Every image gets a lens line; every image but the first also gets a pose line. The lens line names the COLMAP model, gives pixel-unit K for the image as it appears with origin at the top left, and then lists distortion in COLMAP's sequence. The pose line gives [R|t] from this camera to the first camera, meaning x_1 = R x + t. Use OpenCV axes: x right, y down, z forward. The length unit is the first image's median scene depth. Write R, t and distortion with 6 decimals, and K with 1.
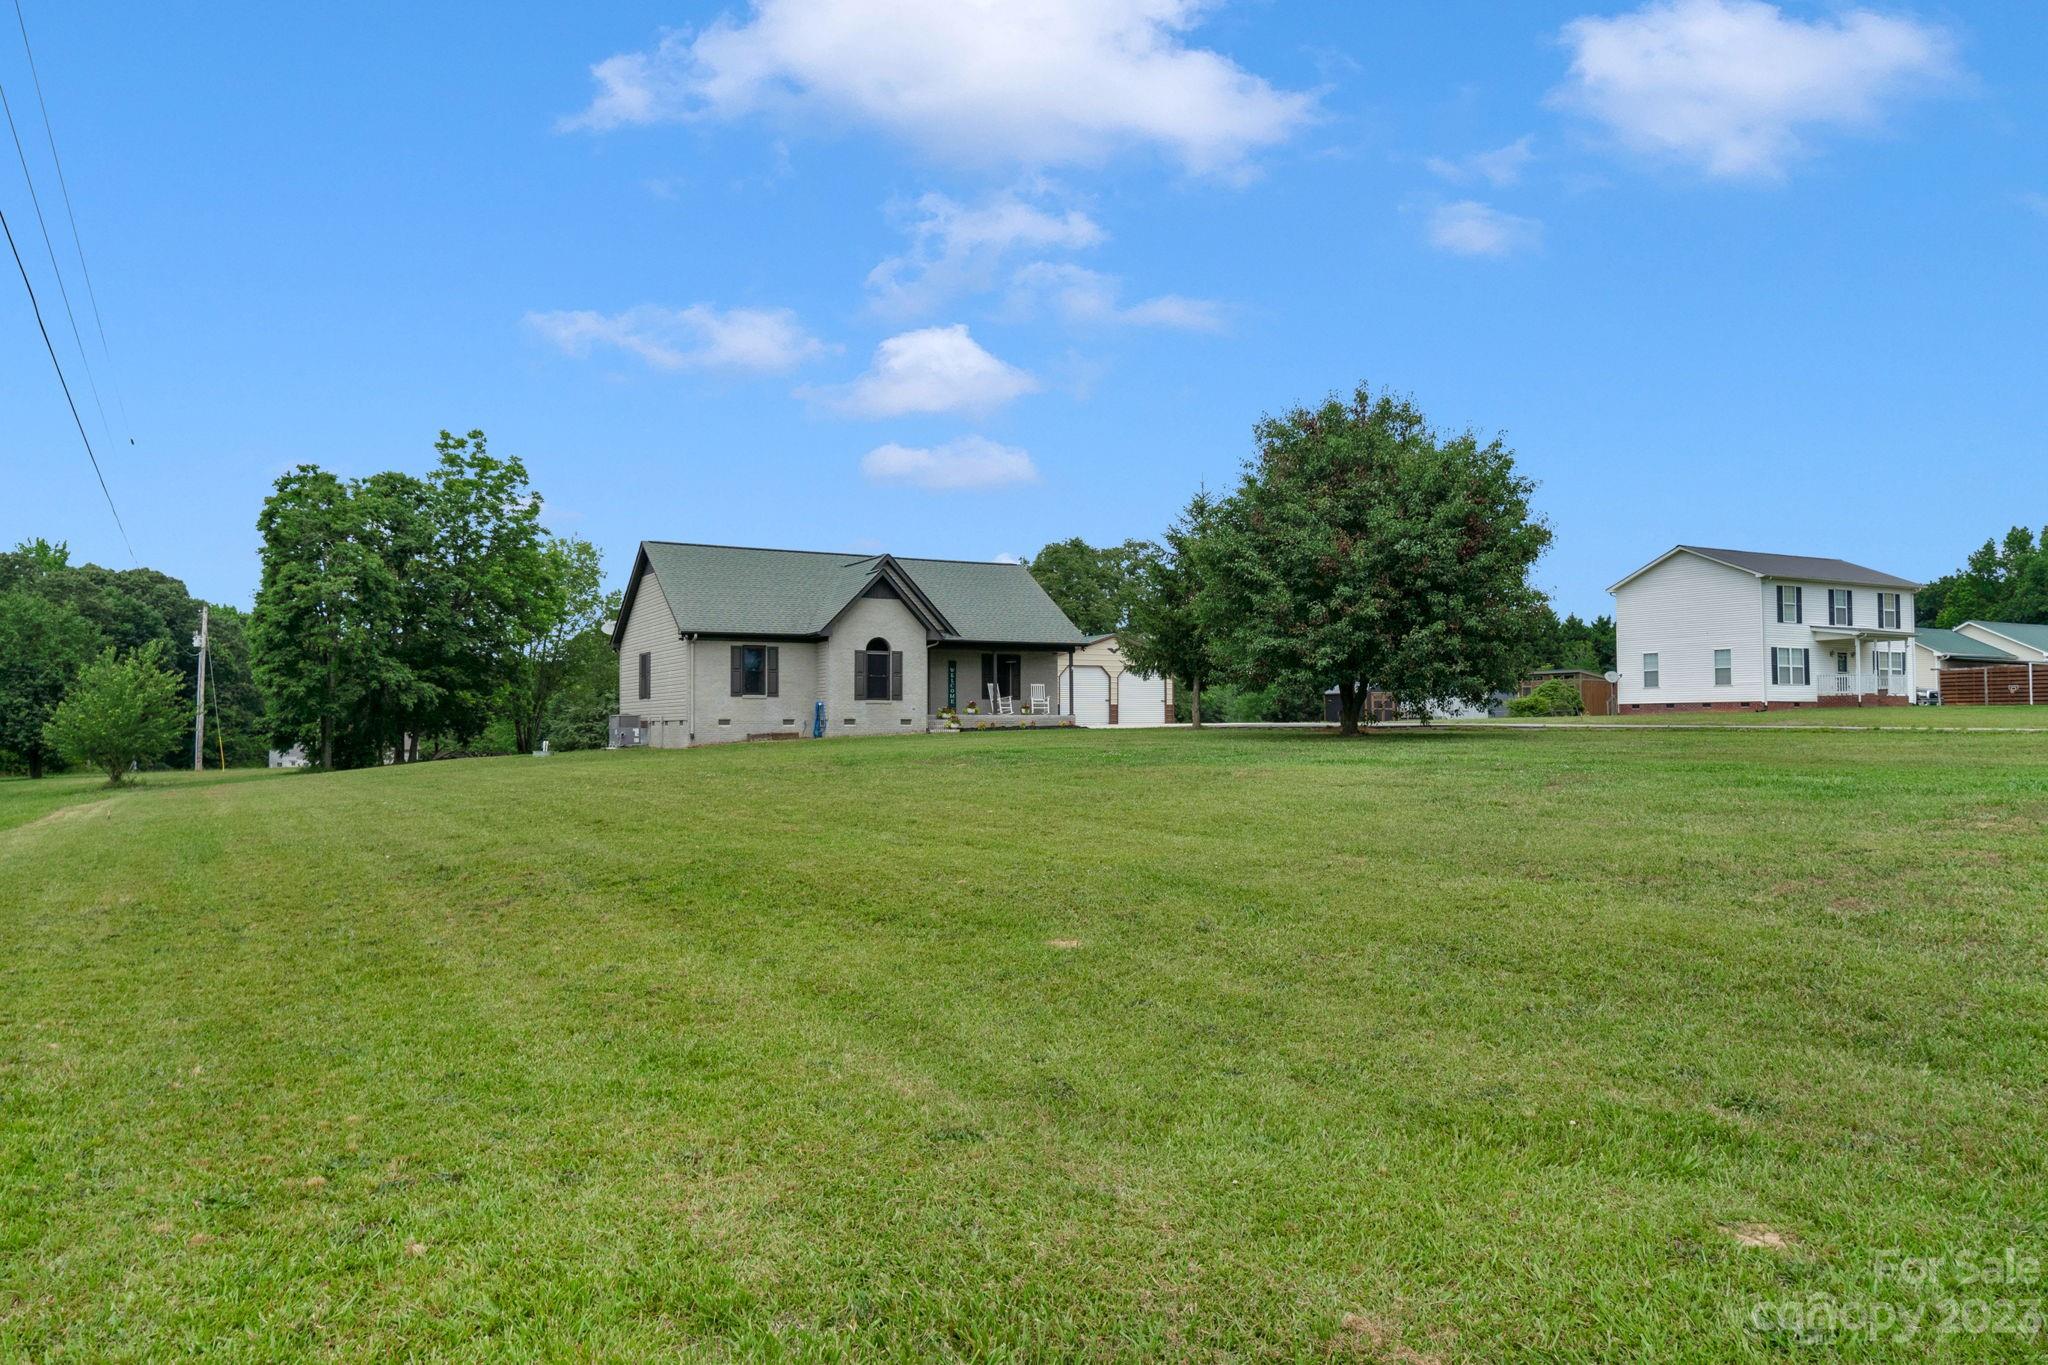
lens RADIAL K [[1232.6, 0, 1017.7], [0, 1232.6, 689.0], [0, 0, 1]] dist [0.002197, 0.000269]
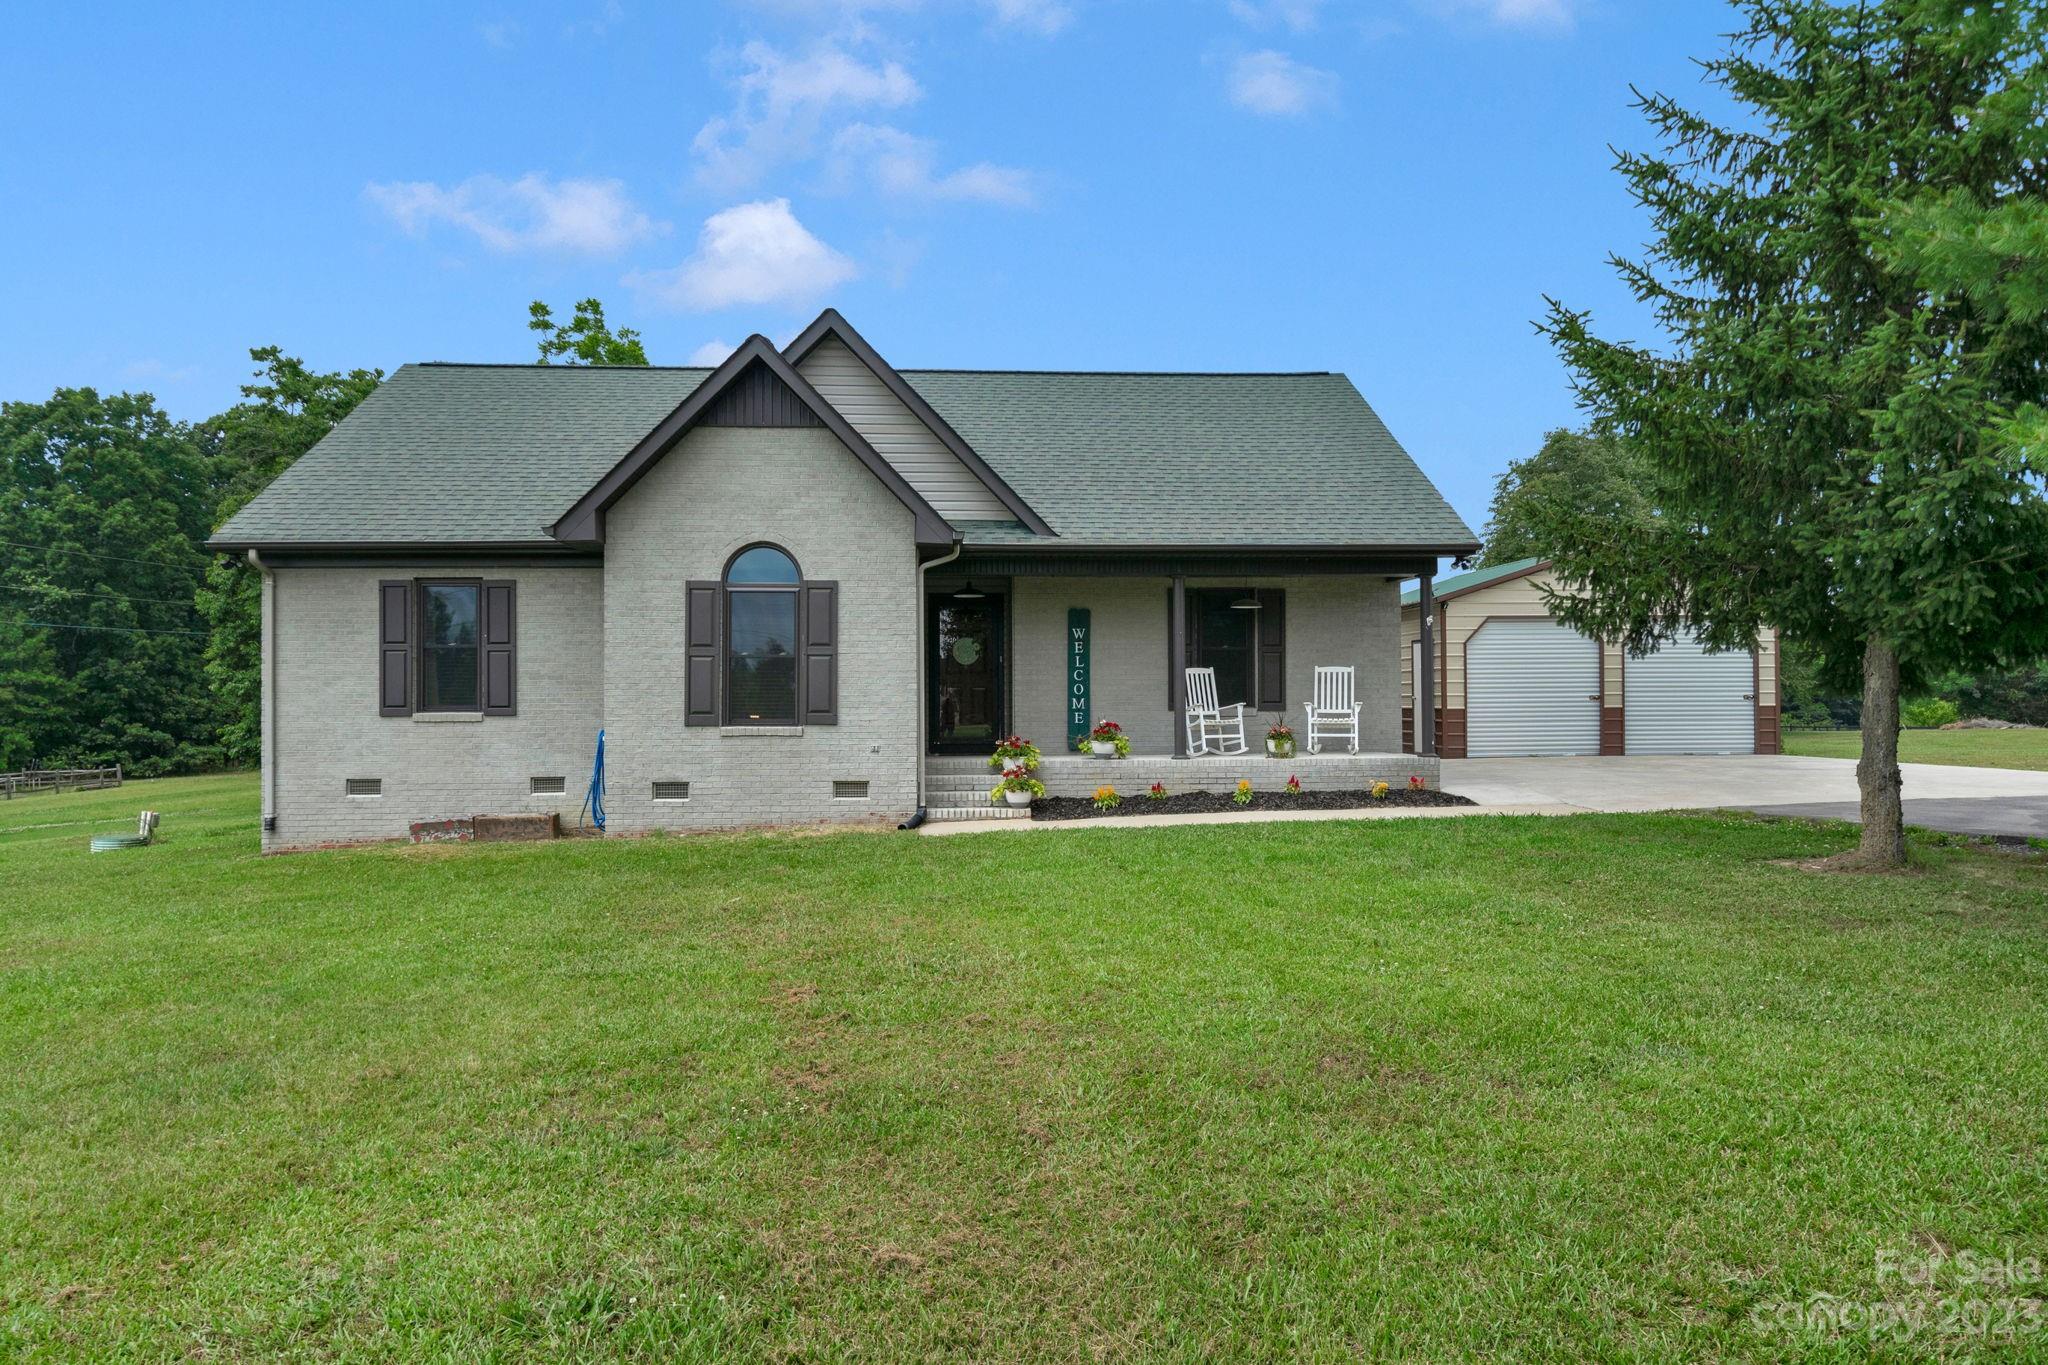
lens RADIAL K [[1232.6, 0, 1017.7], [0, 1232.6, 689.0], [0, 0, 1]] dist [0.002197, 0.000269]
pose [[0.907777, -0.003767, -0.419437, 0.090554], [0.013878, 0.999682, 0.021058, -0.007079], [0.419224, -0.024937, 0.907540, 0.685280]]
